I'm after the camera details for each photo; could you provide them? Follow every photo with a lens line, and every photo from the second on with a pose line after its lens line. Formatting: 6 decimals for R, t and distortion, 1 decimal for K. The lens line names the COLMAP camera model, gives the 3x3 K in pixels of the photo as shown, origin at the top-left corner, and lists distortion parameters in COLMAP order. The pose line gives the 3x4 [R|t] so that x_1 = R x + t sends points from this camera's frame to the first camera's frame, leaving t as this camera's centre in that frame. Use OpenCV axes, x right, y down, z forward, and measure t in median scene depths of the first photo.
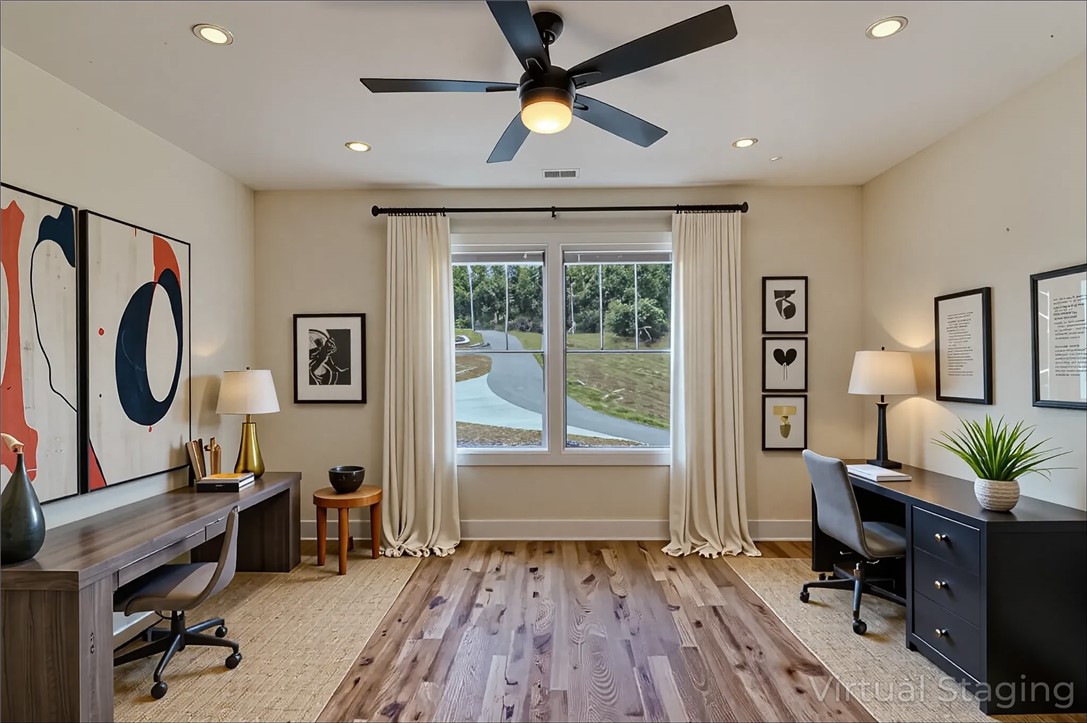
lens RADIAL K [[454.6, 0, 547.2], [0, 454.6, 351.9], [0, 0, 1]] dist [0.002412, 0.000422]
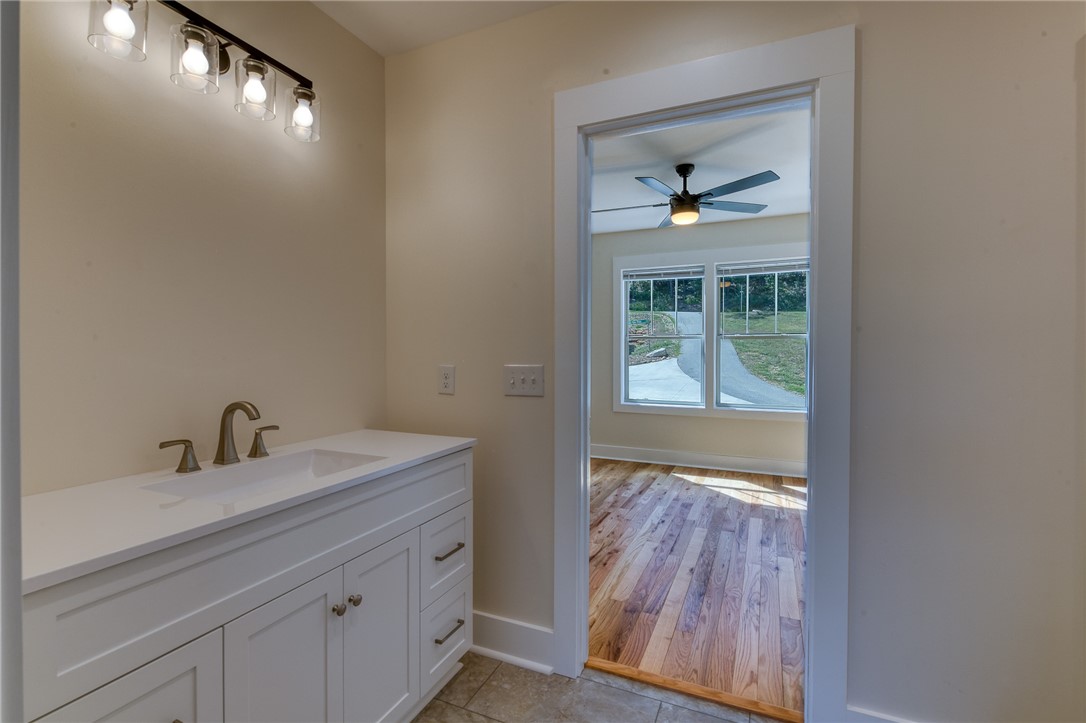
lens RADIAL K [[504.9, 0, 543.0], [0, 504.9, 361.5], [0, 0, 1]] dist [0.002120, 0.000059]
pose [[0.919058, 0.018901, -0.393668, 0.243417], [0.002469, 0.998554, 0.053708, -0.026217], [0.394114, -0.050333, 0.917682, -1.010316]]
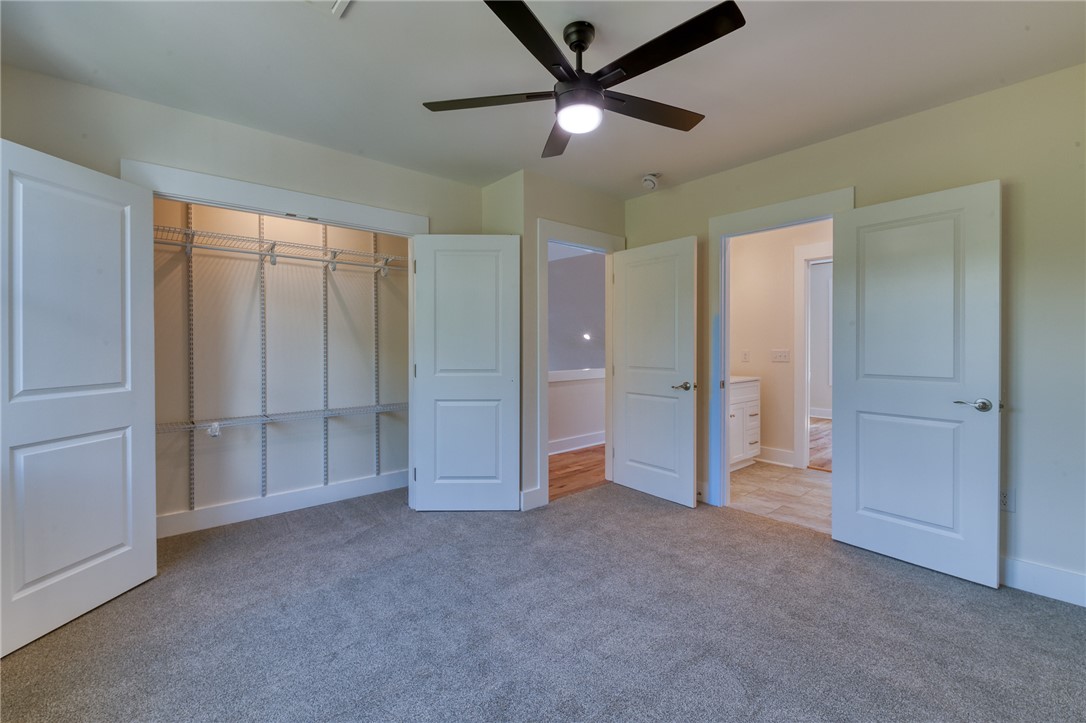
lens RADIAL K [[454.2, 0, 546.7], [0, 454.2, 351.9], [0, 0, 1]] dist [0.002412, 0.000422]
pose [[0.671528, 0.013699, -0.740853, 0.753290], [0.019465, 0.999158, 0.036118, -0.064813], [0.740724, -0.038675, 0.670696, -2.608875]]
